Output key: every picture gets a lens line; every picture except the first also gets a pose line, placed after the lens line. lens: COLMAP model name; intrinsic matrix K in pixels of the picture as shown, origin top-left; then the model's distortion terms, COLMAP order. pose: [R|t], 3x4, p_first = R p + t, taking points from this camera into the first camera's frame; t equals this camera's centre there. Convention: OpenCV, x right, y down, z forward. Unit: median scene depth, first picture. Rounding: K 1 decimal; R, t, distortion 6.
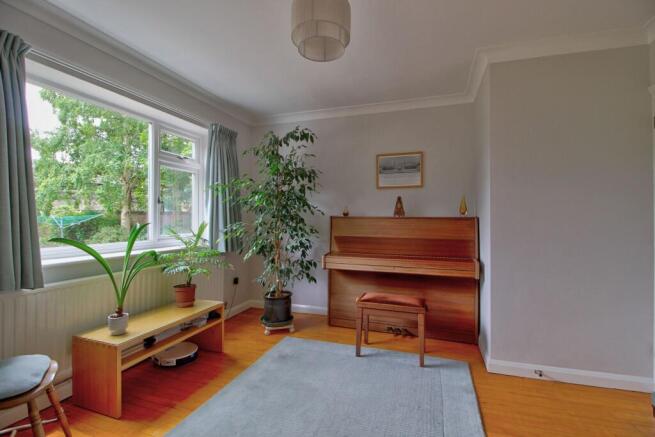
lens RADIAL K [[308.6, 0, 328.2], [0, 308.6, 216.1], [0, 0, 1]] dist [0.000012, 0.000045]
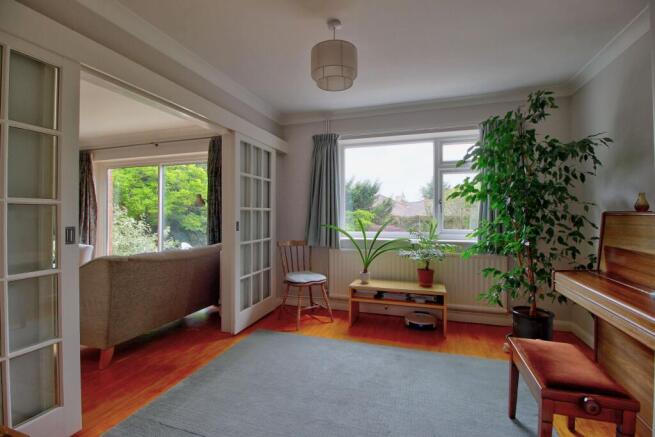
lens RADIAL K [[308.6, 0, 328.2], [0, 308.6, 216.1], [0, 0, 1]] dist [0.000012, 0.000045]
pose [[0.047864, -0.004651, -0.998843, 0.619739], [0.021806, 0.999756, -0.003611, 0.001895], [0.998616, -0.021608, 0.047954, 0.438029]]
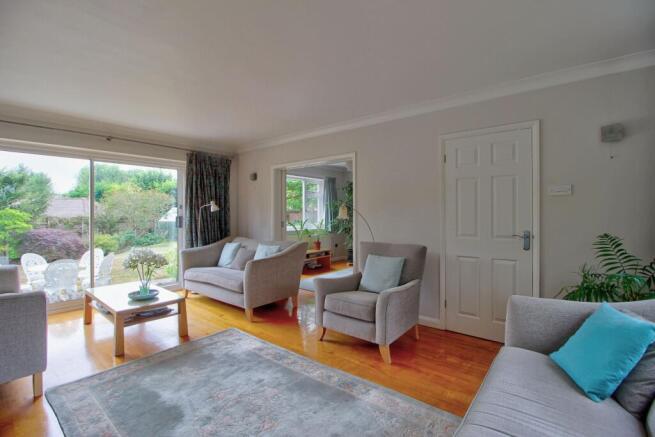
lens RADIAL K [[308.6, 0, 328.2], [0, 308.6, 216.1], [0, 0, 1]] dist [0.000012, 0.000045]
pose [[0.938811, -0.004835, -0.344399, 0.464412], [0.010591, 0.999834, 0.014834, -0.035806], [0.344270, -0.017574, 0.938706, -1.240275]]
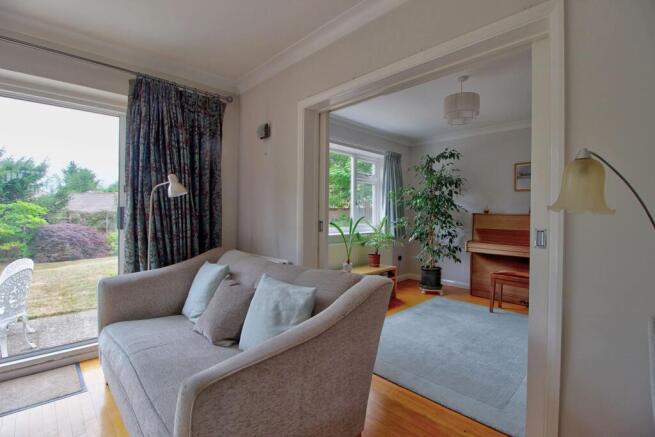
lens RADIAL K [[308.6, 0, 328.2], [0, 308.6, 216.1], [0, 0, 1]] dist [0.000012, 0.000045]
pose [[0.895182, 0.009257, -0.445605, 0.044244], [-0.000969, 0.999822, 0.018822, -0.011577], [0.445700, -0.016418, 0.895032, -0.487147]]
